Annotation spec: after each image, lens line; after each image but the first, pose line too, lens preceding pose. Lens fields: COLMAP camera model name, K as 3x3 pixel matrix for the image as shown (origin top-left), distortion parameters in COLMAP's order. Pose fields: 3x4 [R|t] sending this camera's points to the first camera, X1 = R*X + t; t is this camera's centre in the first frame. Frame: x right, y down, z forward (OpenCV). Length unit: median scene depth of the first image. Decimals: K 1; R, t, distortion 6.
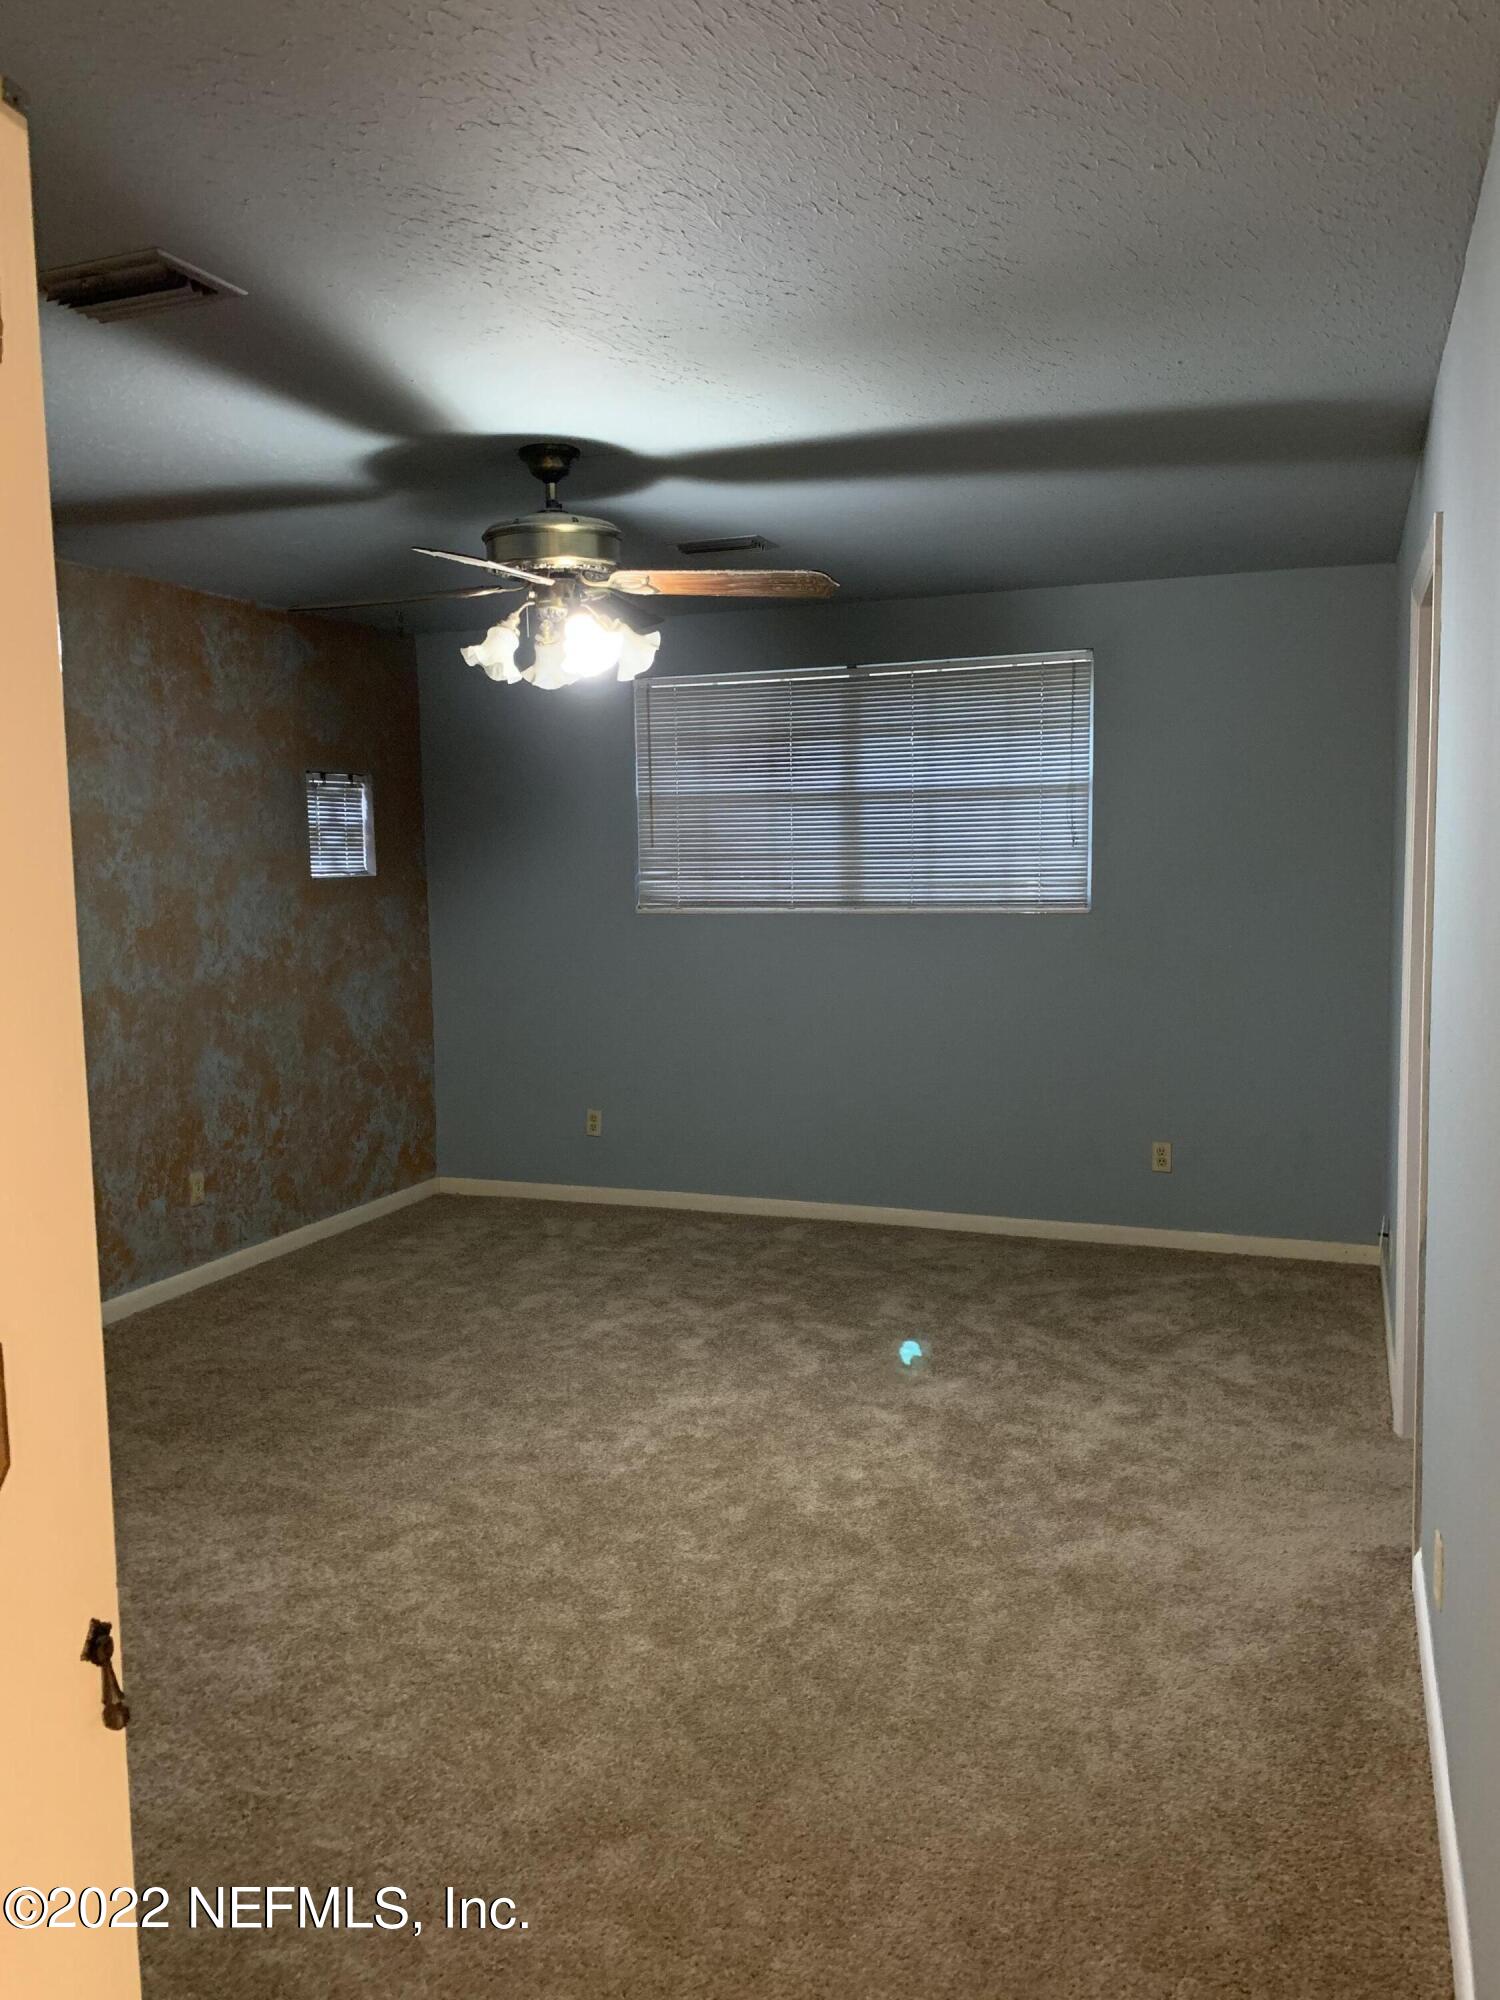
lens RADIAL K [[1546.9, 0, 757.2], [0, 1546.9, 992.7], [0, 0, 1]] dist [0.036111, -0.026532]
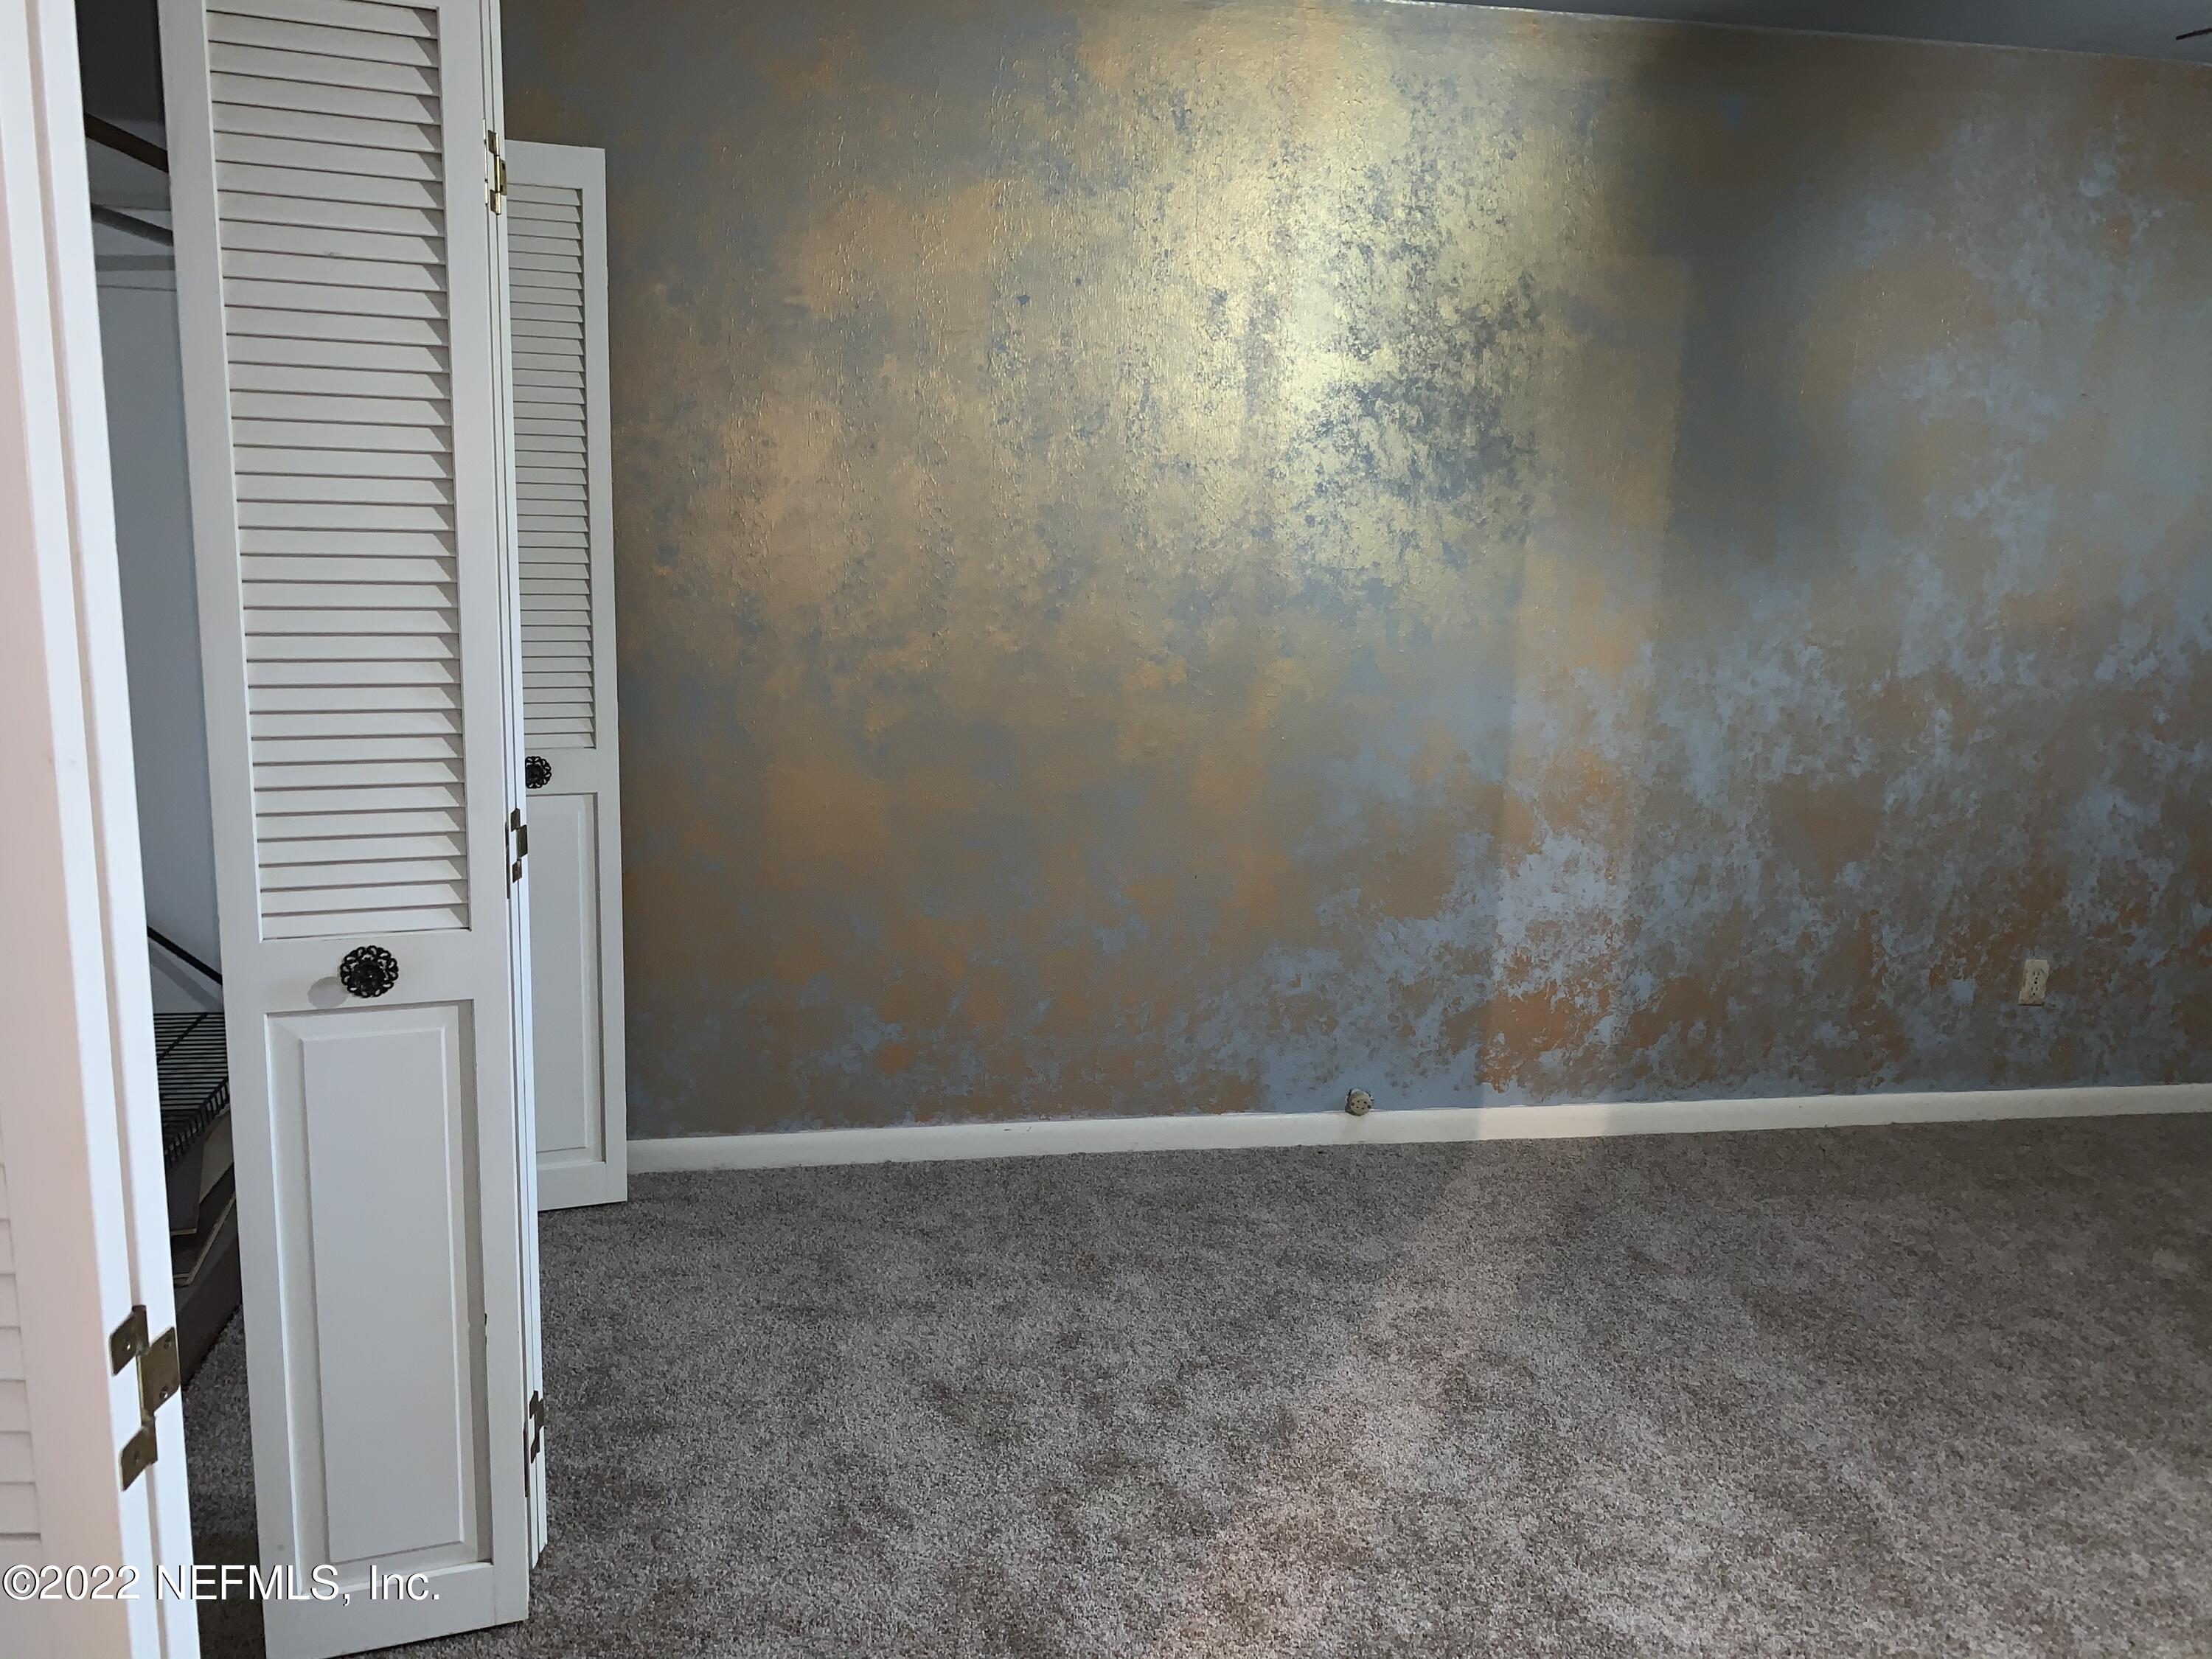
lens RADIAL K [[1710.9, 0, 1103.5], [0, 1710.9, 803.9], [0, 0, 1]] dist [0.036111, -0.026532]
pose [[0.519641, 0.202234, -0.830105, 0.052440], [-0.126358, 0.979089, 0.159431, -0.024652], [0.844989, 0.022043, 0.534329, 0.289887]]
